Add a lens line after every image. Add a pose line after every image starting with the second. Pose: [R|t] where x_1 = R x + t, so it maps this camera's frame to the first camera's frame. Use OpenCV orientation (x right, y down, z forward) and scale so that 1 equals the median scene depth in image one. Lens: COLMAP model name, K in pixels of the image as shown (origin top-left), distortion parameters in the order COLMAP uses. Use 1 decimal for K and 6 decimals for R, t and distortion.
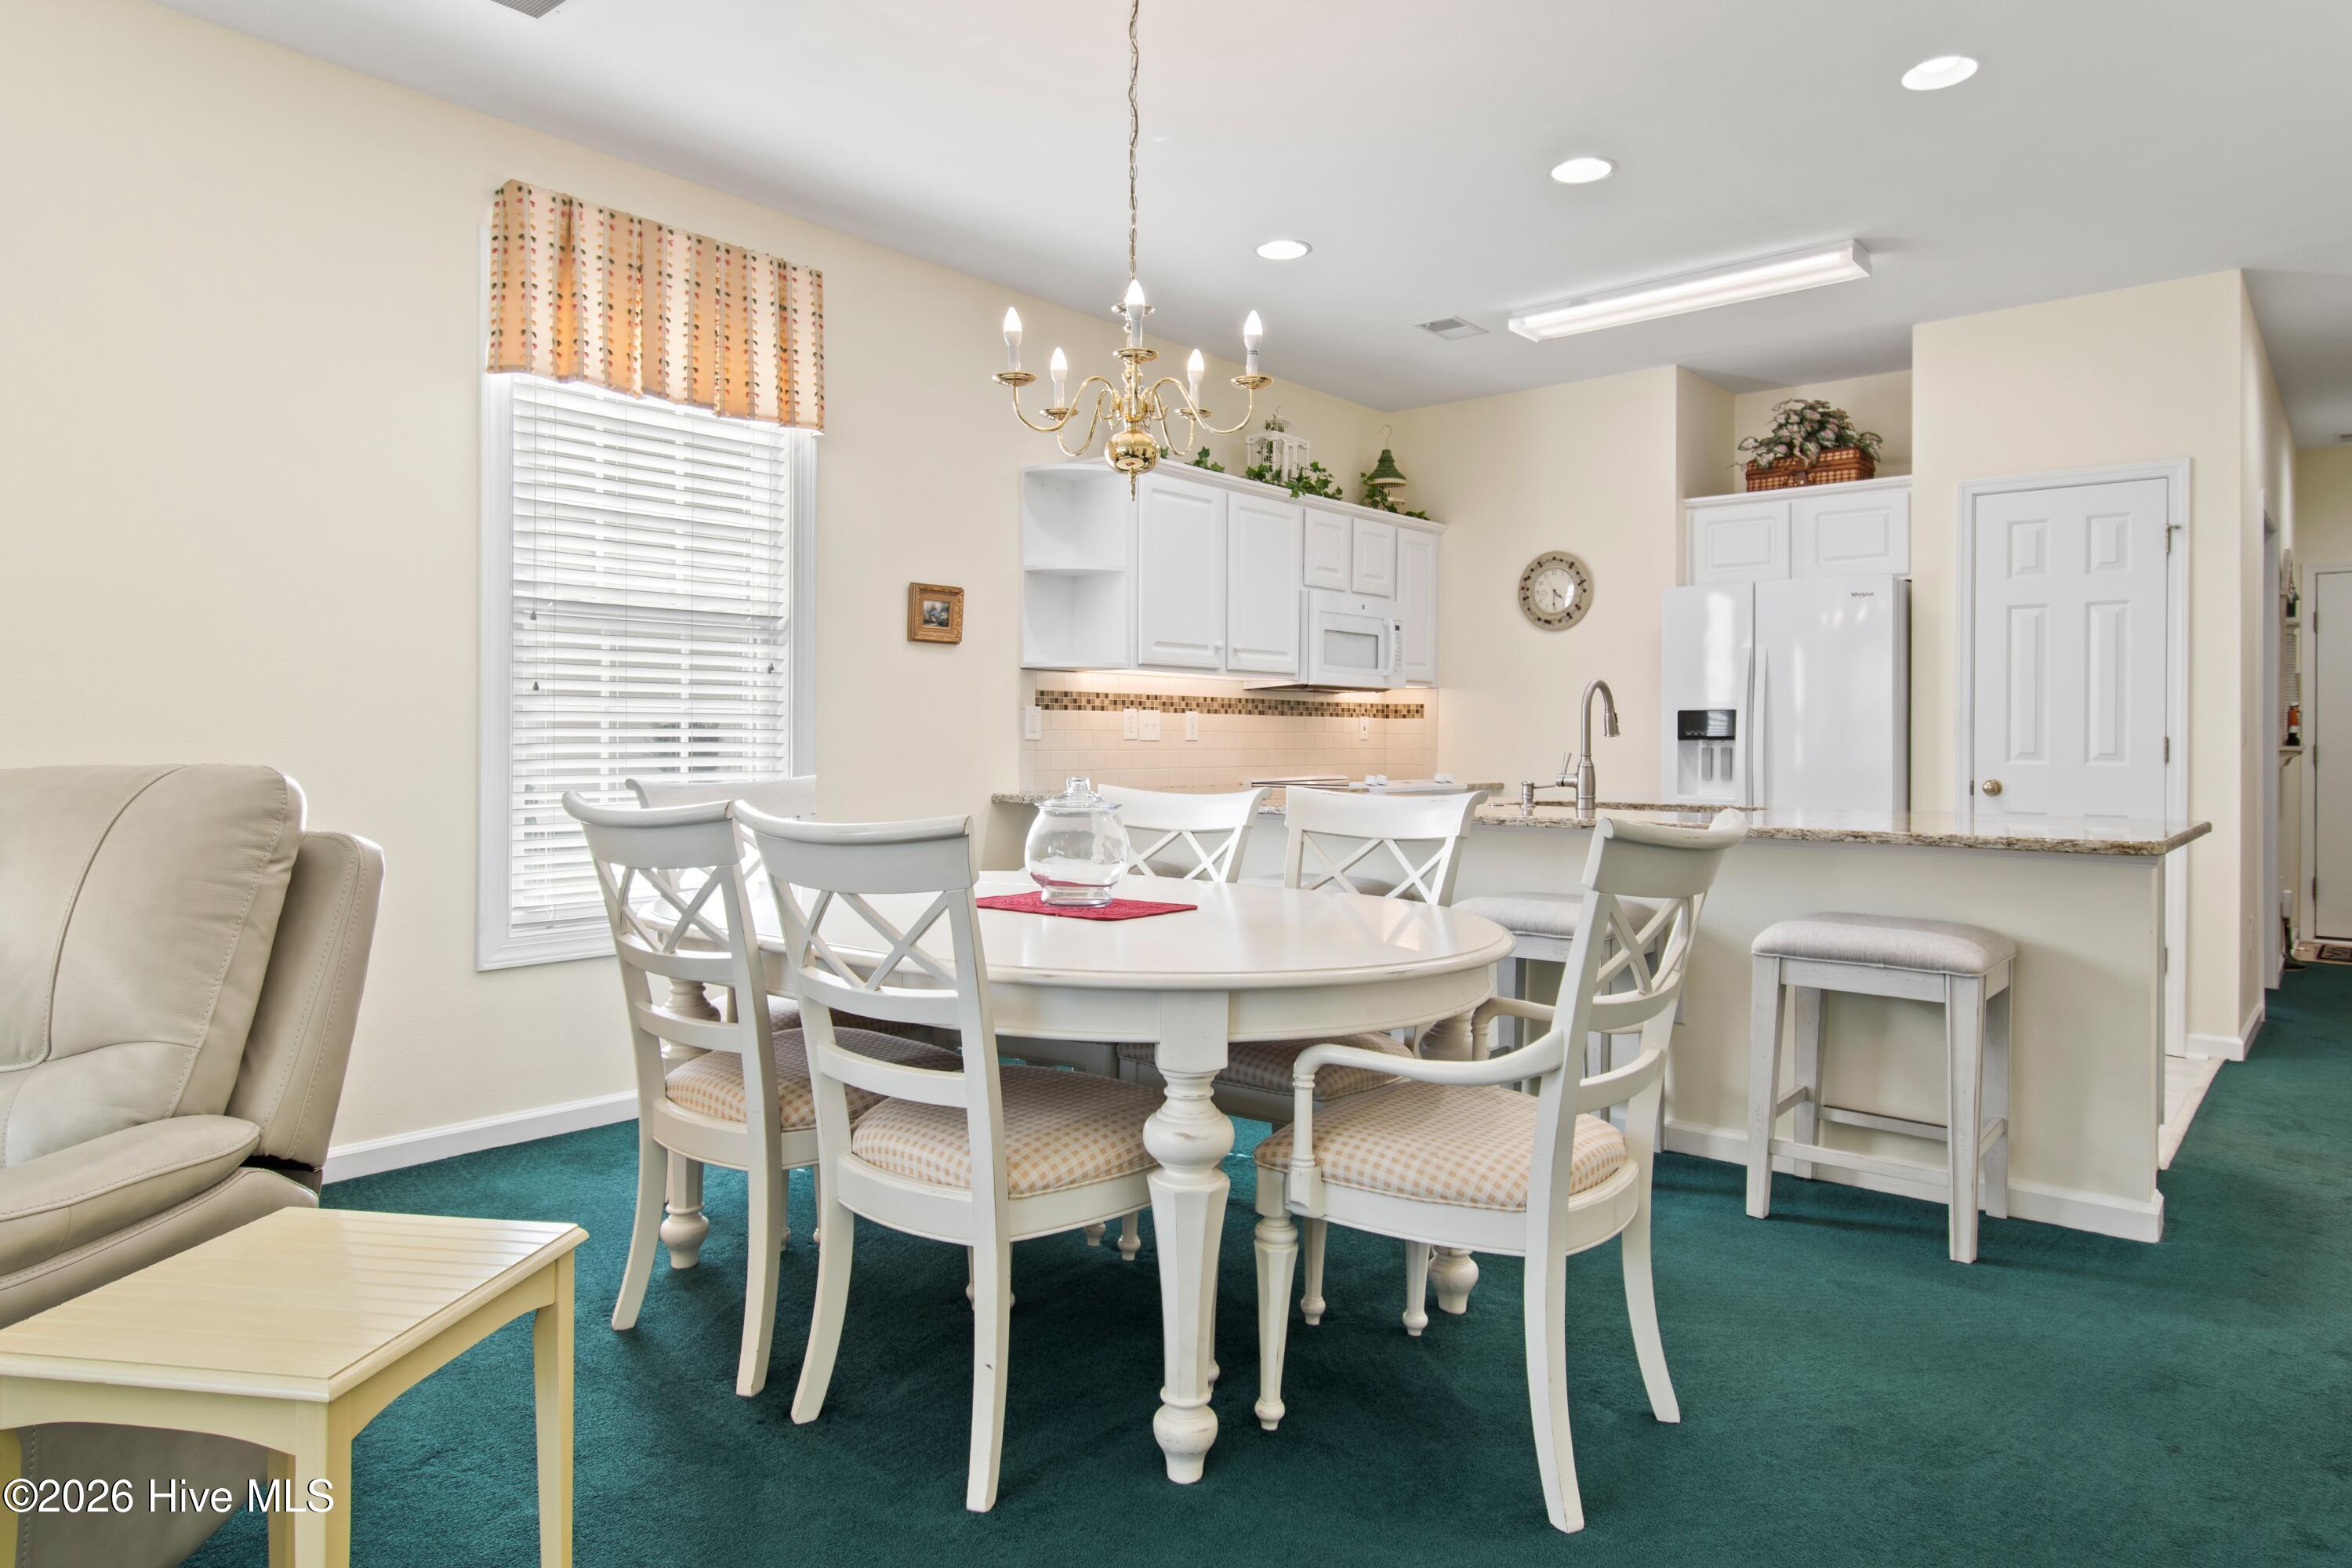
lens RADIAL K [[1430.9, 0, 1161.0], [0, 1430.9, 744.8], [0, 0, 1]] dist [0.008371, -0.004247]
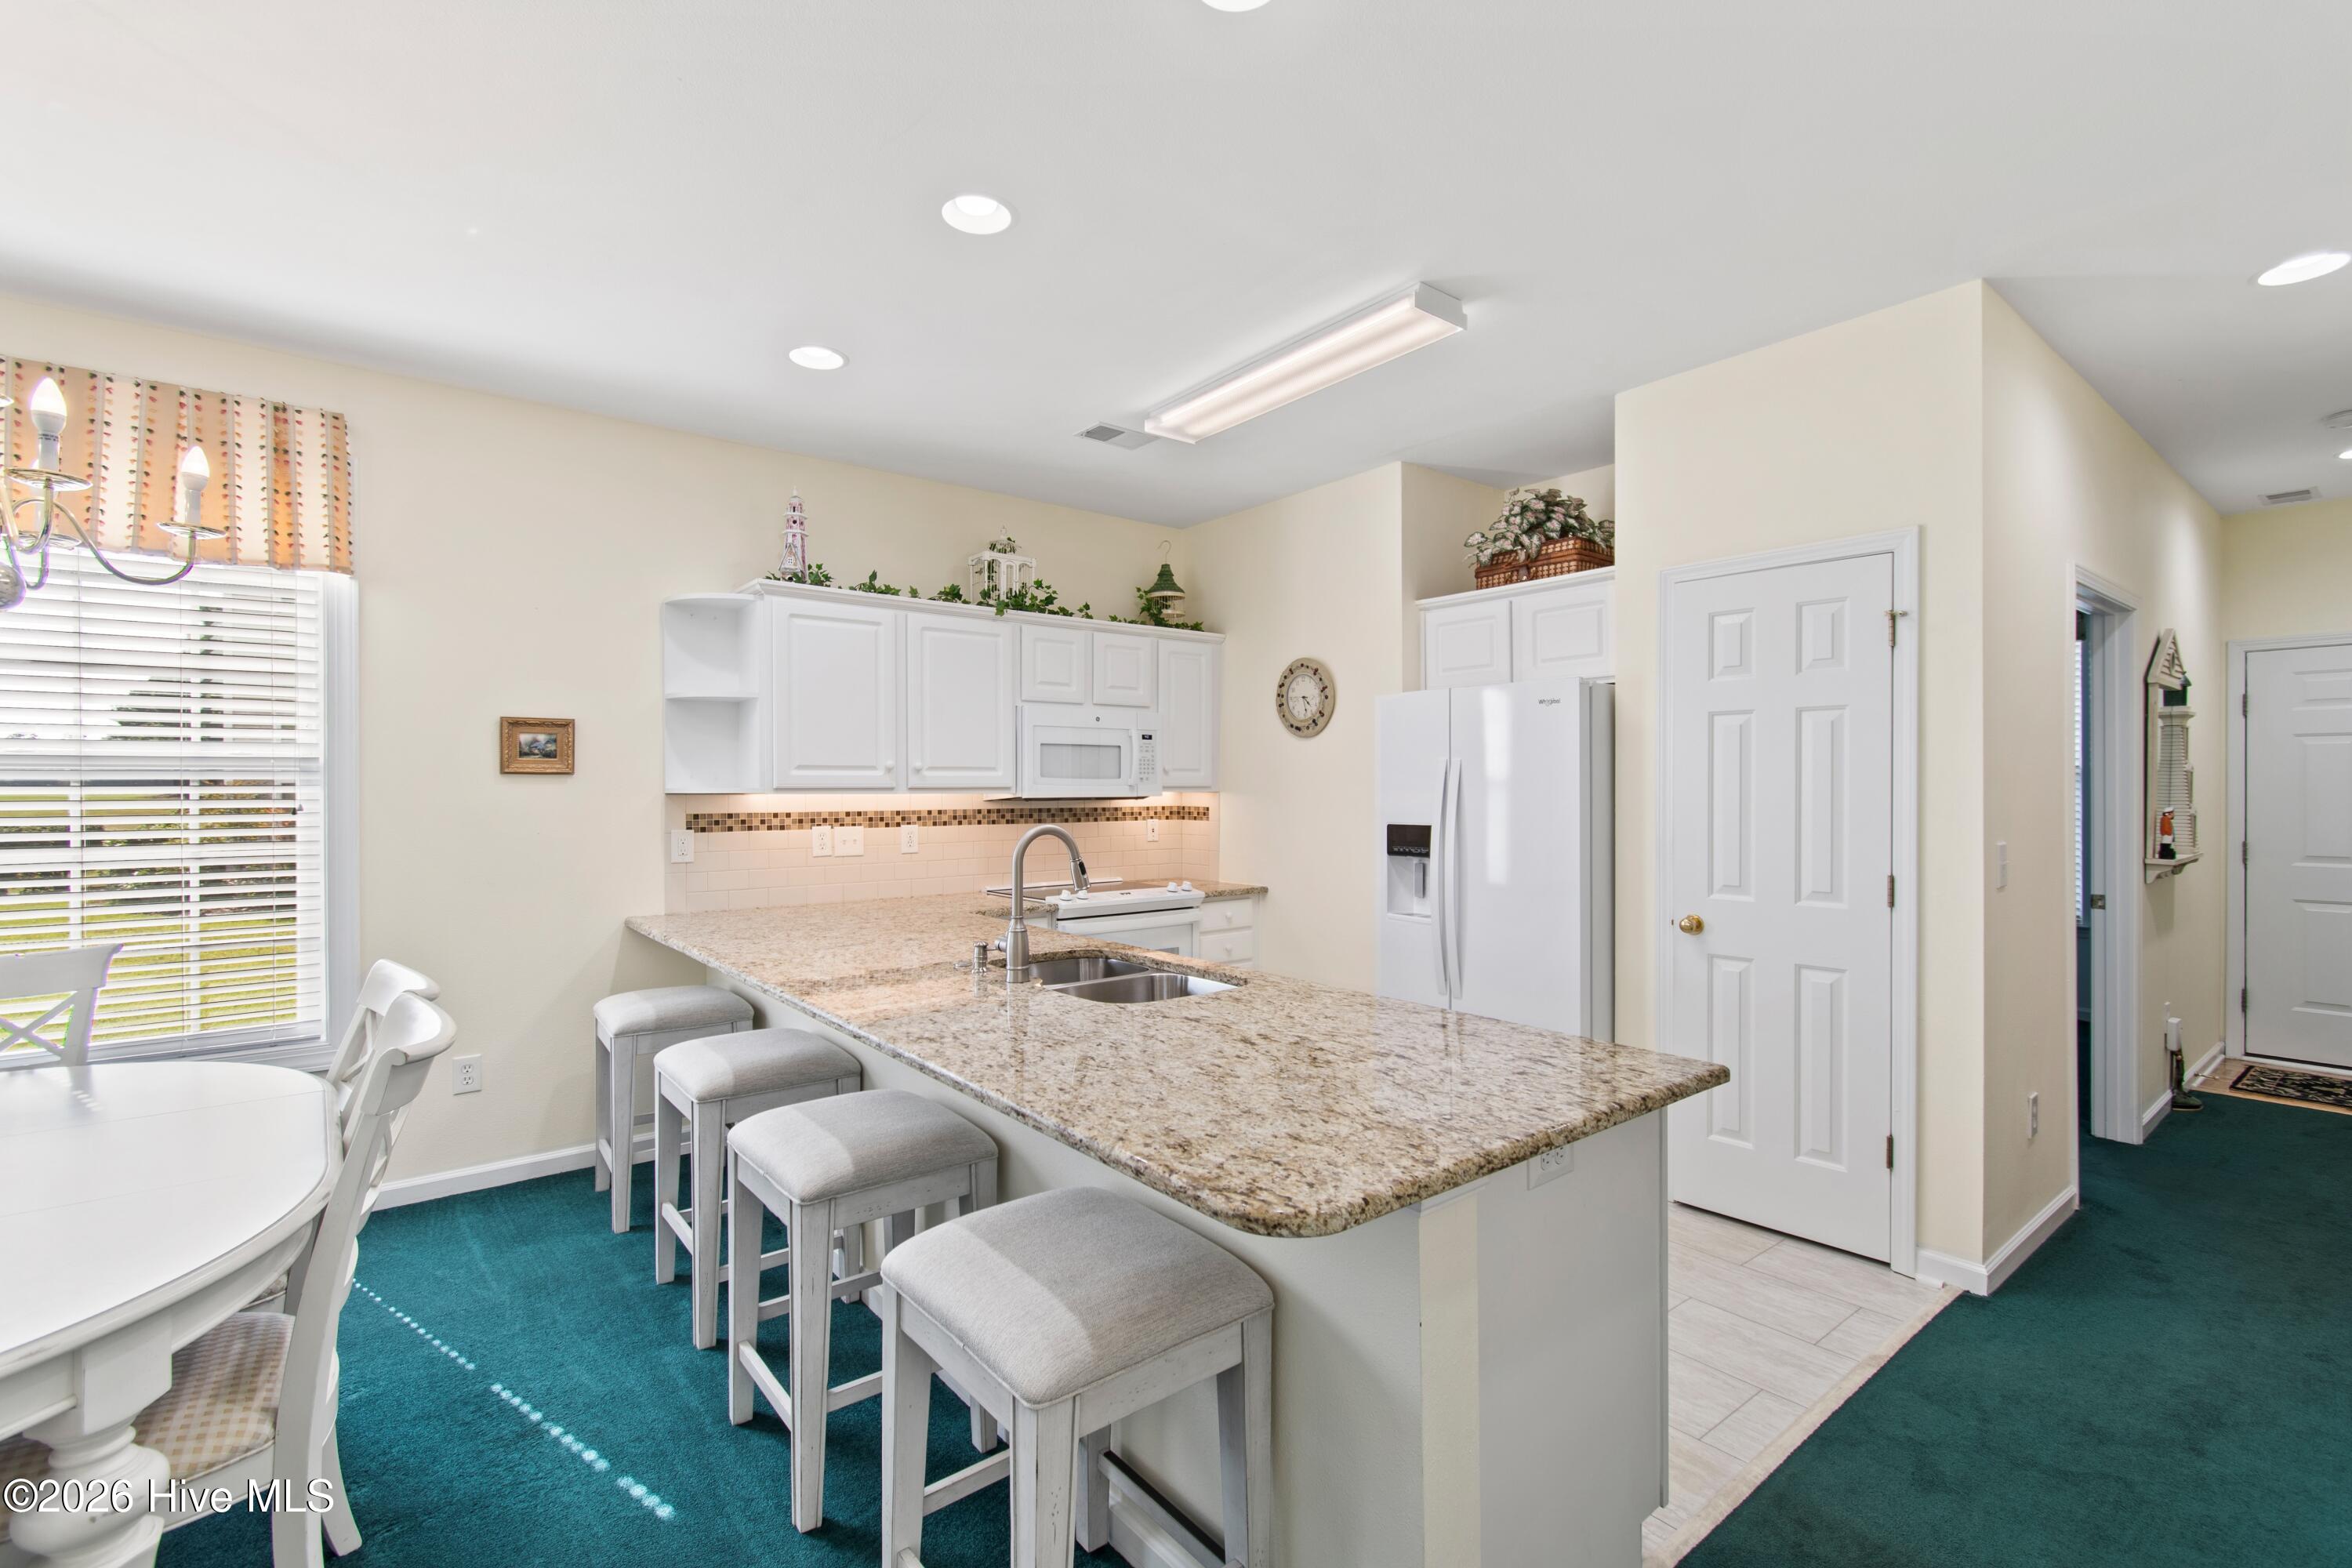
lens RADIAL K [[1041.4, 0, 1168.7], [0, 1041.4, 793.3], [0, 0, 1]] dist [0.006805, -0.000621]
pose [[0.981069, -0.005995, -0.193568, 0.378968], [0.006272, 0.999980, 0.000816, -0.049318], [0.193559, -0.002015, 0.981086, 0.315714]]
